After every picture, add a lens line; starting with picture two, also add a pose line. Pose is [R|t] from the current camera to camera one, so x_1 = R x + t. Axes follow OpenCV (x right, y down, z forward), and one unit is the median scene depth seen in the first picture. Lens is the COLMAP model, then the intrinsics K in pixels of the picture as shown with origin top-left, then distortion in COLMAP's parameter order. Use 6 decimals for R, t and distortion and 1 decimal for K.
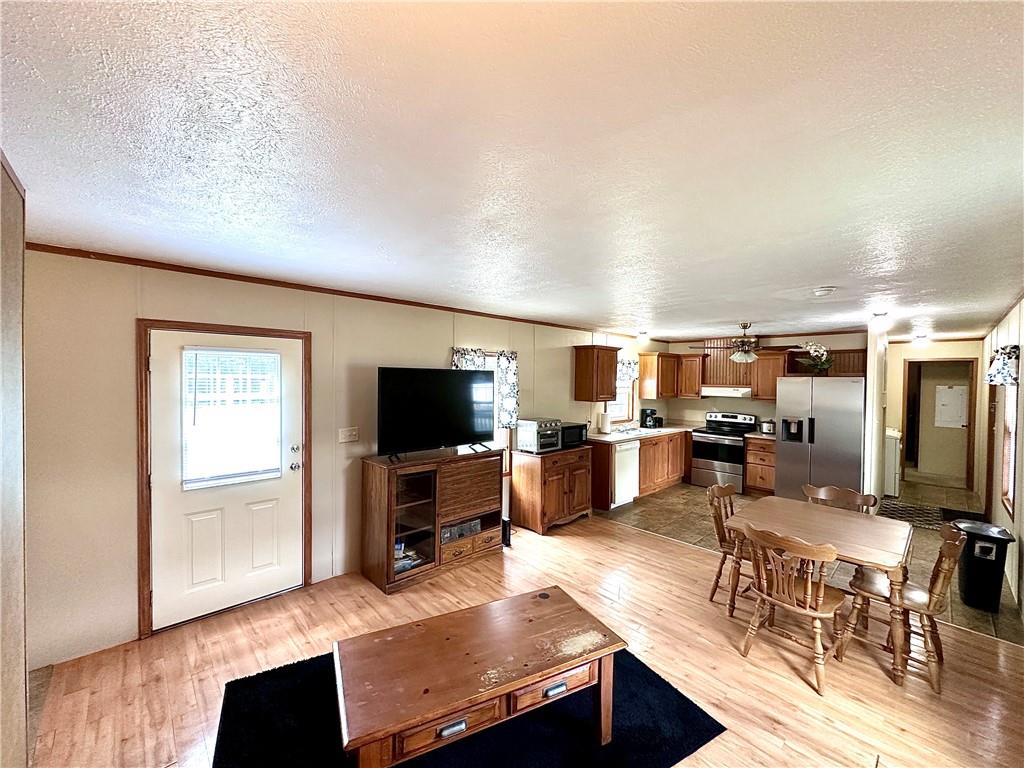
lens RADIAL K [[409.9, 0, 516.6], [0, 409.9, 382.8], [0, 0, 1]] dist [-0.000819, -0.000228]
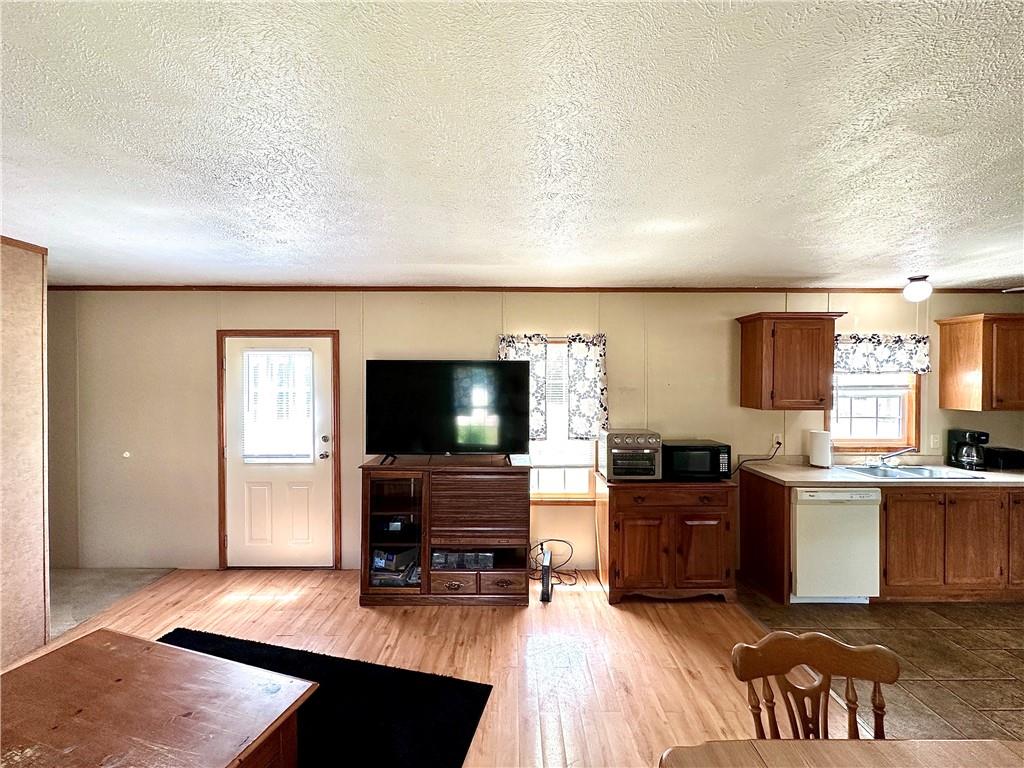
lens RADIAL K [[409.9, 0, 516.6], [0, 409.9, 382.8], [0, 0, 1]] dist [-0.000819, -0.000228]
pose [[0.725690, -0.005654, -0.687998, 0.397199], [0.000202, 0.999968, -0.008005, 0.015369], [0.688022, 0.005670, 0.725668, 0.389458]]
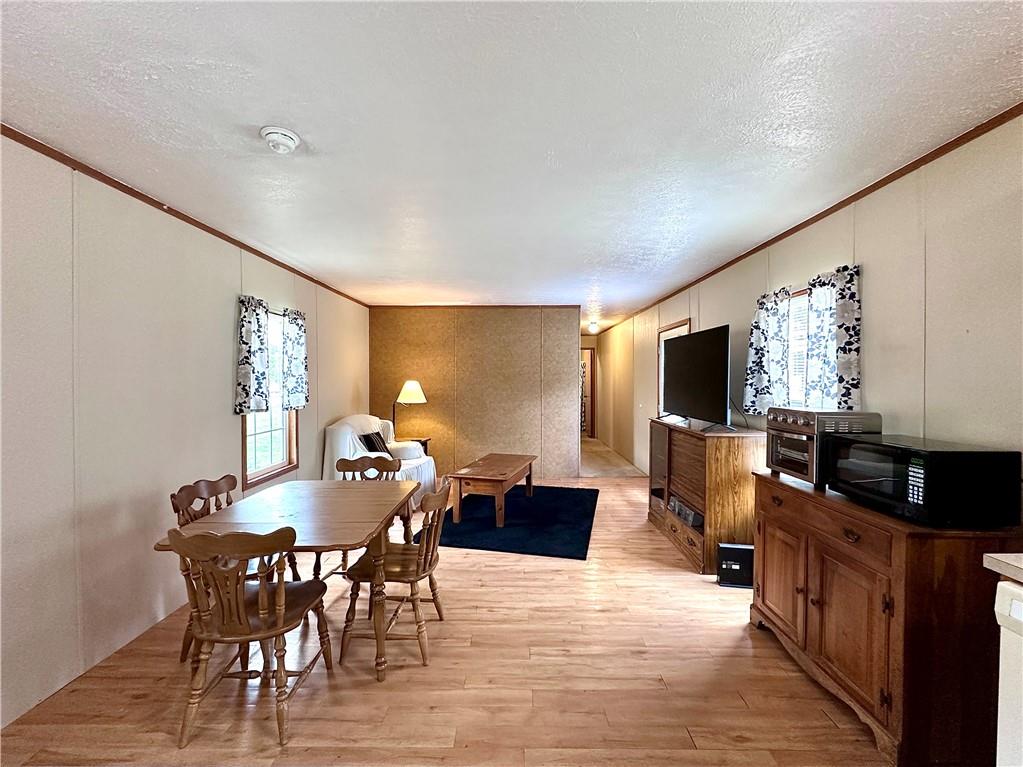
lens RADIAL K [[429.3, 0, 511.5], [0, 429.3, 383.5], [0, 0, 1]] dist [-0.000211, -0.000053]
pose [[-0.698625, -0.006793, -0.715456, 0.645659], [-0.018338, 0.999796, 0.008413, 0.064273], [0.715253, 0.018998, -0.698607, 1.112465]]
